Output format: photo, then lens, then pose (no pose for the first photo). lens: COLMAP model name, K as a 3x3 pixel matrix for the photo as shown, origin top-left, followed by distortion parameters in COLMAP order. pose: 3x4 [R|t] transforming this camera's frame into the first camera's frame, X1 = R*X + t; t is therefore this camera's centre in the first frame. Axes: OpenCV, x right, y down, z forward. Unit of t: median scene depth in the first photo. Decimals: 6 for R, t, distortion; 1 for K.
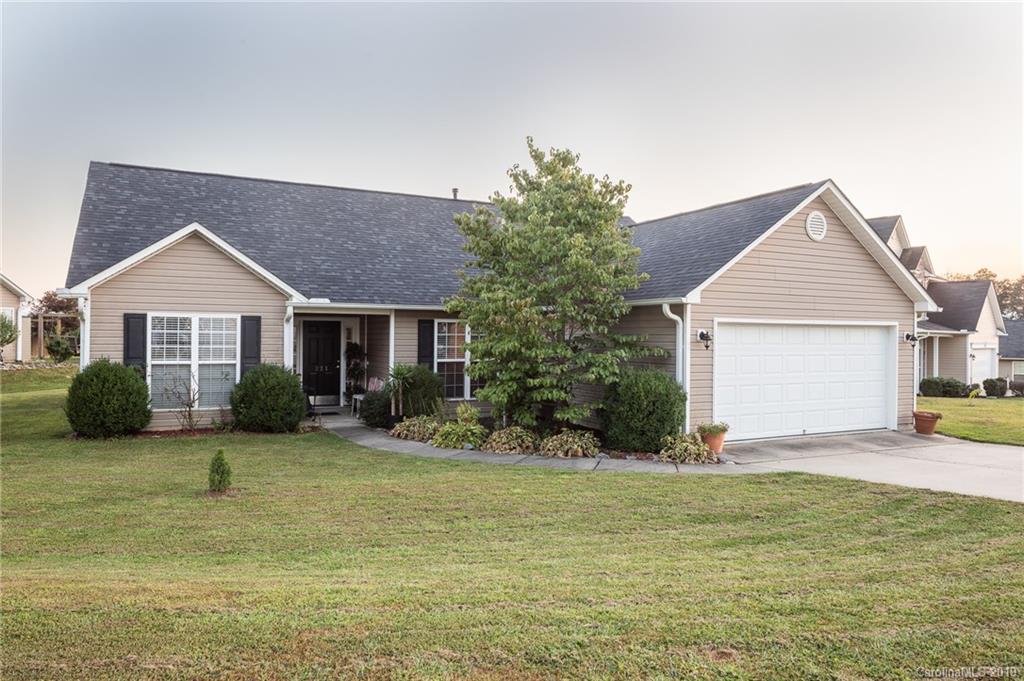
lens RADIAL K [[690.5, 0, 507.9], [0, 690.5, 336.1], [0, 0, 1]] dist [-0.005362, 0.003787]
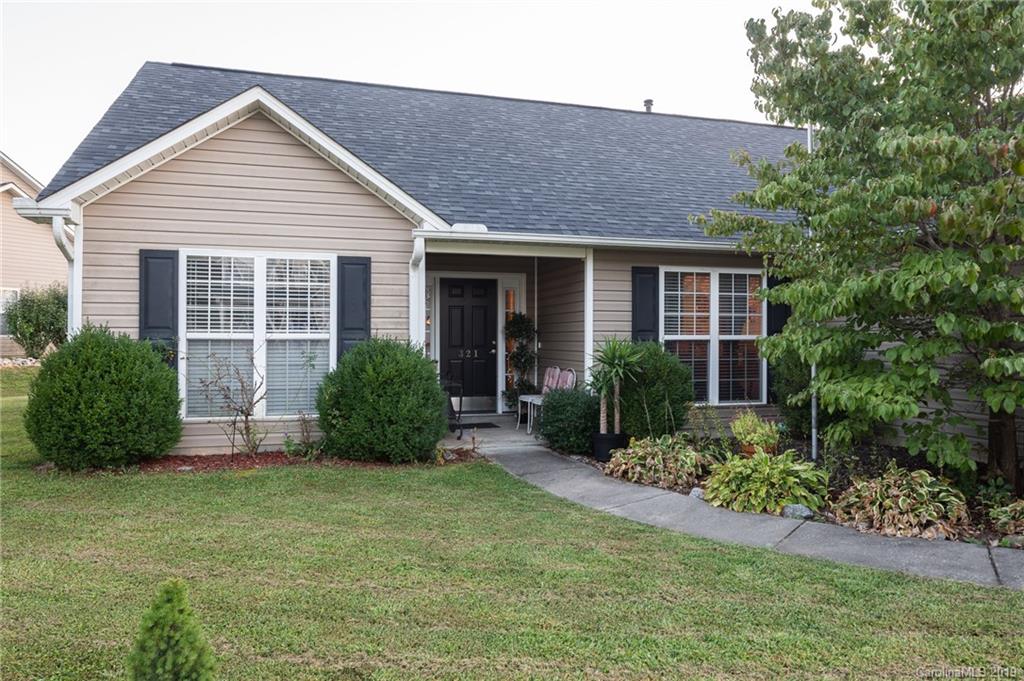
lens RADIAL K [[690.5, 0, 513.1], [0, 690.5, 342.8], [0, 0, 1]] dist [-0.005362, 0.003787]
pose [[0.984556, -0.004835, -0.175004, -0.140770], [0.005952, 0.999965, 0.005857, 0.039874], [0.174970, -0.006808, 0.984550, 0.454306]]
